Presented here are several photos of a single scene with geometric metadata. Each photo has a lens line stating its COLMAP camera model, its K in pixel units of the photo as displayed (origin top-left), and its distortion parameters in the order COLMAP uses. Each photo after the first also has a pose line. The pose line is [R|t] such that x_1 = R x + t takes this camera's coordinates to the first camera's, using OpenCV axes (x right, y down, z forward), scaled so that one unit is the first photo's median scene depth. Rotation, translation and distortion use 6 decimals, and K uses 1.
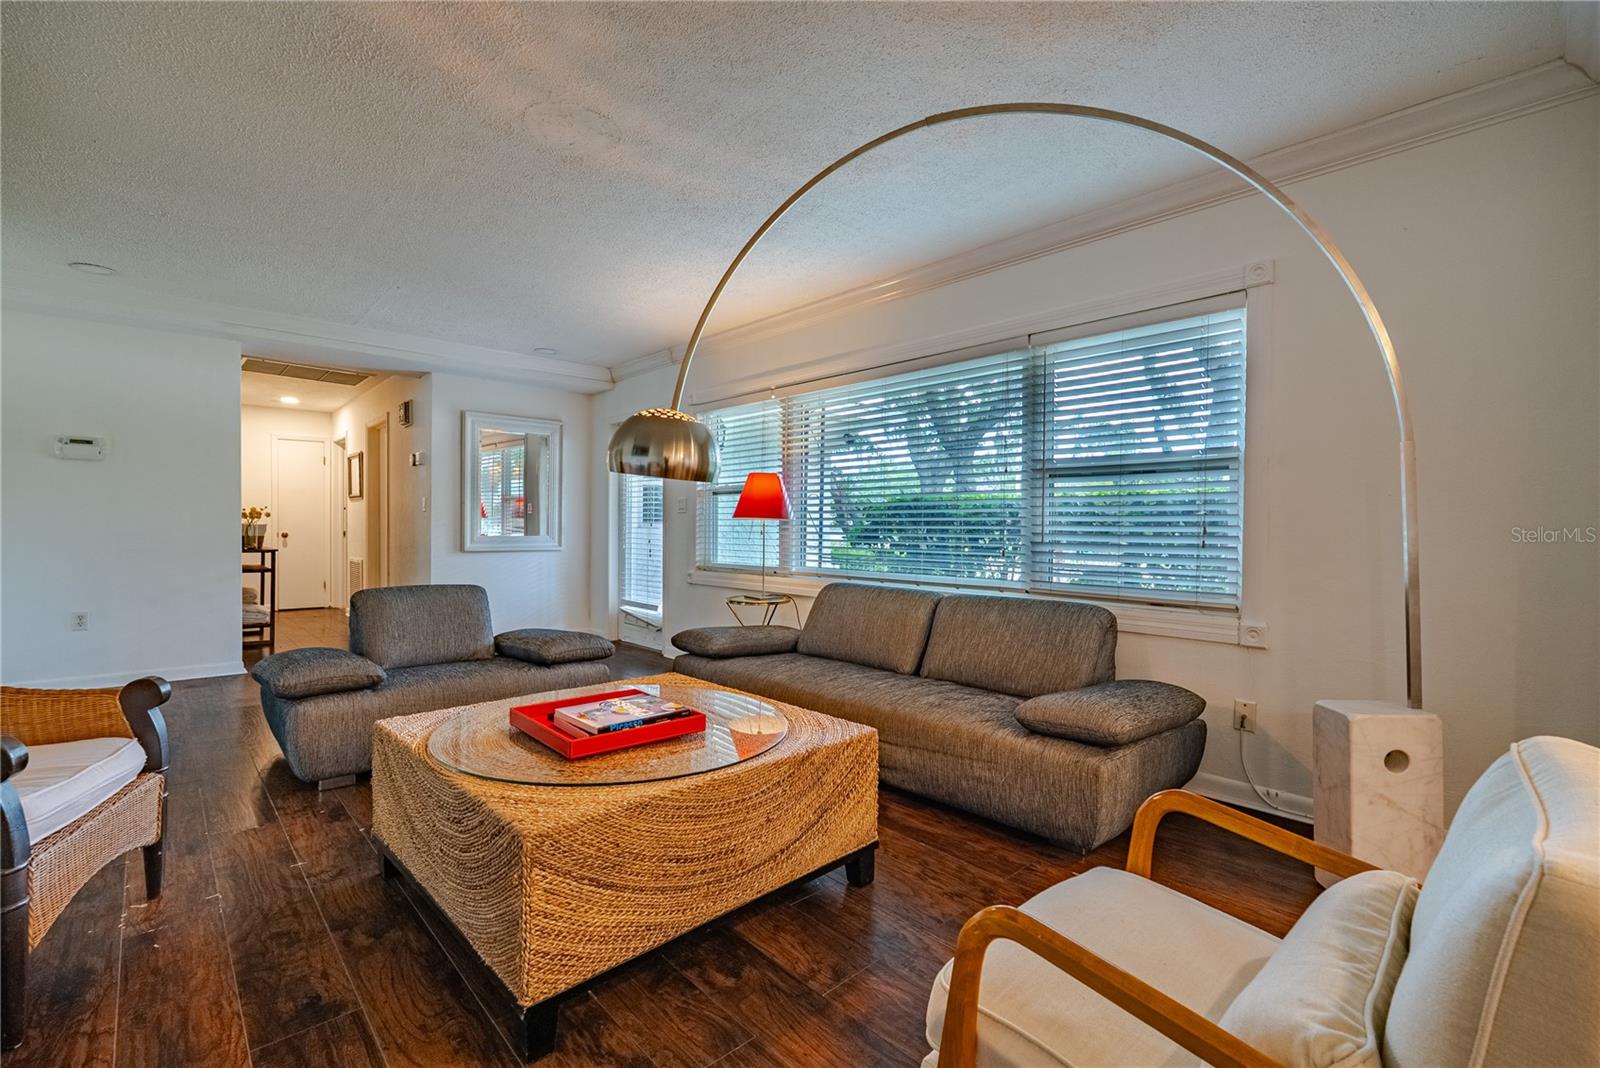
lens RADIAL K [[703.3, 0, 804.0], [0, 703.3, 530.5], [0, 0, 1]] dist [-0.003909, 0.000758]
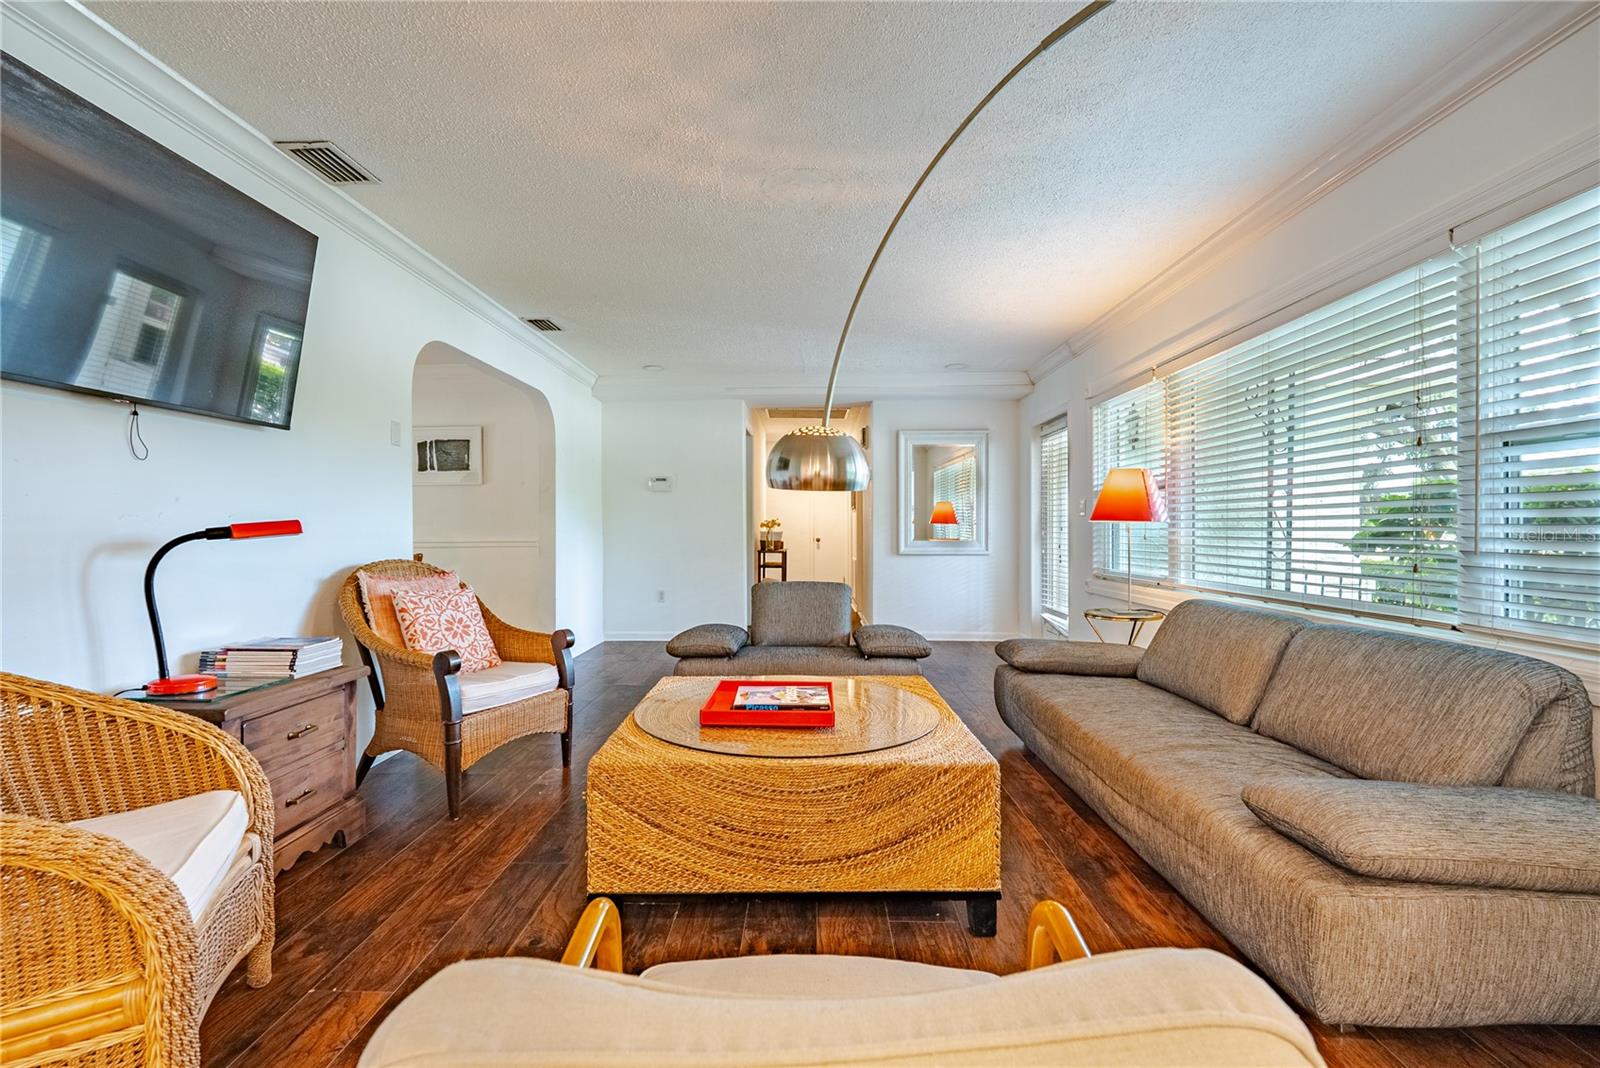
lens RADIAL K [[703.3, 0, 798.1], [0, 703.3, 531.9], [0, 0, 1]] dist [-0.003909, 0.000758]
pose [[0.718599, -0.008246, -0.695376, 0.423559], [0.005884, 0.999966, -0.005778, -0.001692], [0.695400, 0.000060, 0.718623, 0.156204]]
